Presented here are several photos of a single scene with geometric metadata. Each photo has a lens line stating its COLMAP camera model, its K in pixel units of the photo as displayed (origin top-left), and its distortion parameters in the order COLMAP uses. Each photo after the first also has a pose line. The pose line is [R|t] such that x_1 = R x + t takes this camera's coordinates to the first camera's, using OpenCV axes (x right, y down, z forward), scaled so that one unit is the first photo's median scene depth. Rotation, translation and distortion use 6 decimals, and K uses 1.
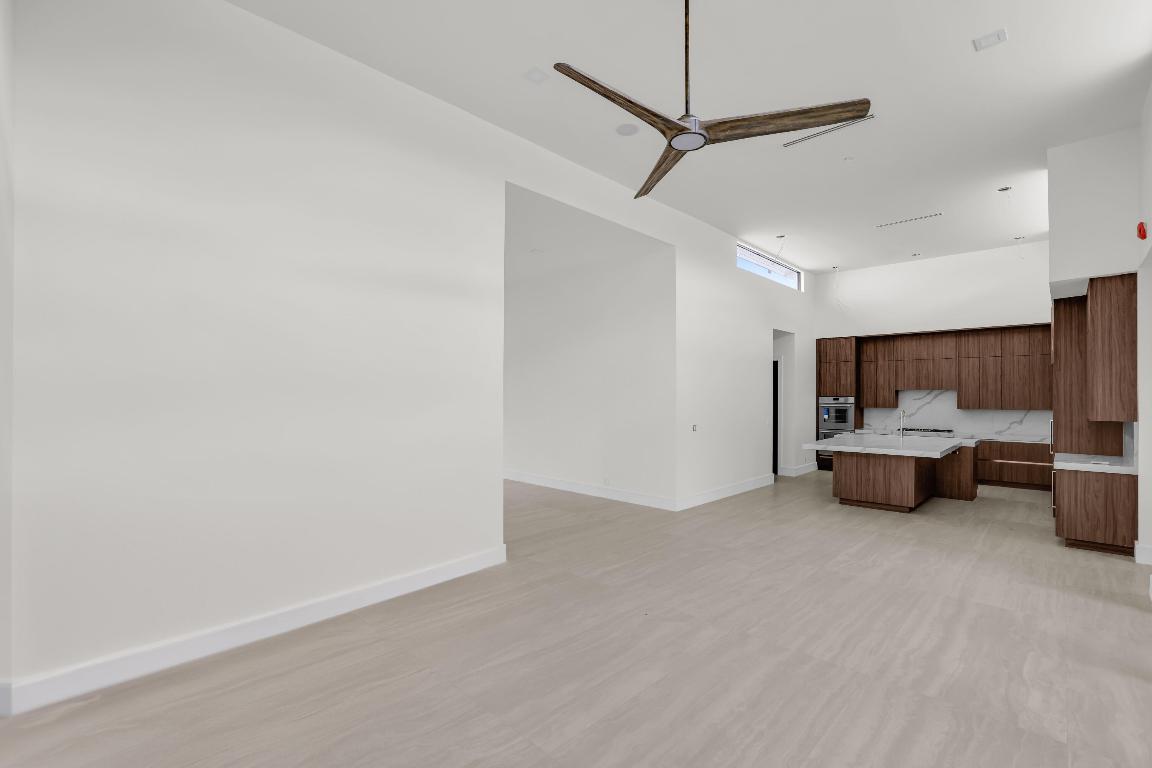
lens RADIAL K [[503.0, 0, 580.3], [0, 503.0, 391.3], [0, 0, 1]] dist [-0.022426, 0.001464]
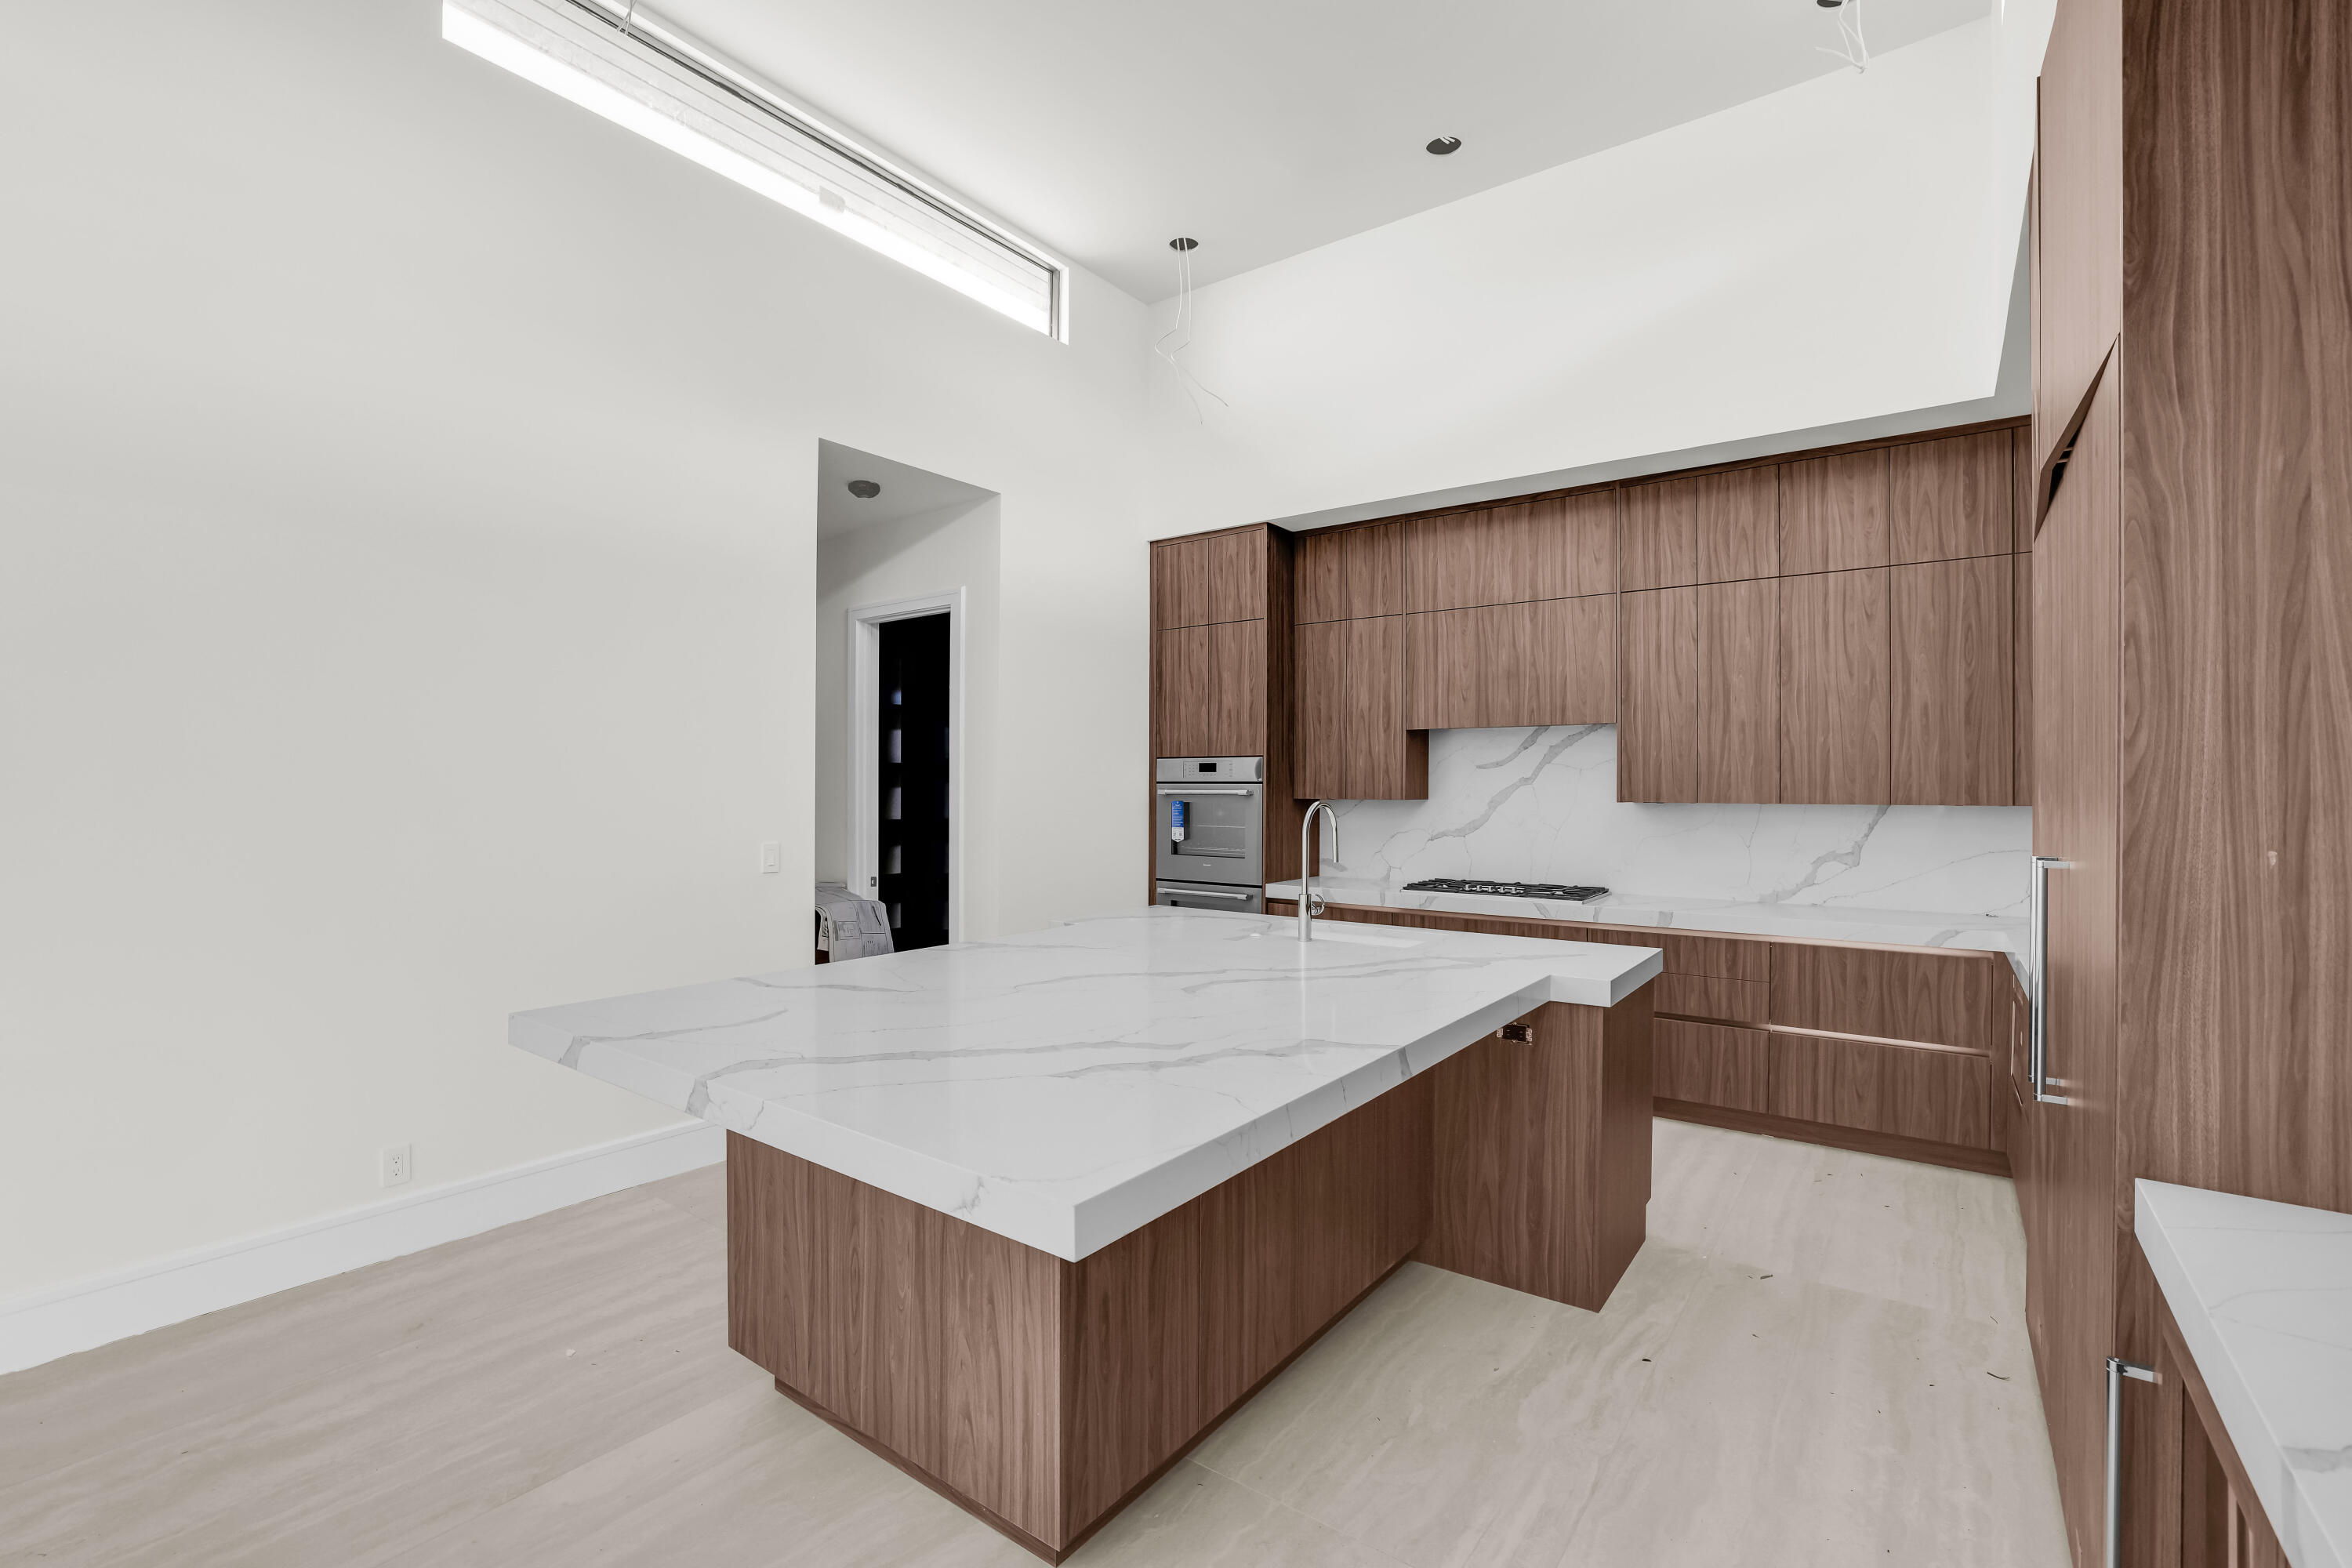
lens RADIAL K [[1027.0, 0, 1168.8], [0, 1027.0, 780.0], [0, 0, 1]] dist [-0.022426, 0.001464]
pose [[0.991974, 0.000218, 0.126444, 0.457180], [-0.001083, 0.999976, 0.006773, 0.020742], [-0.126439, -0.006855, 0.991951, 0.506940]]
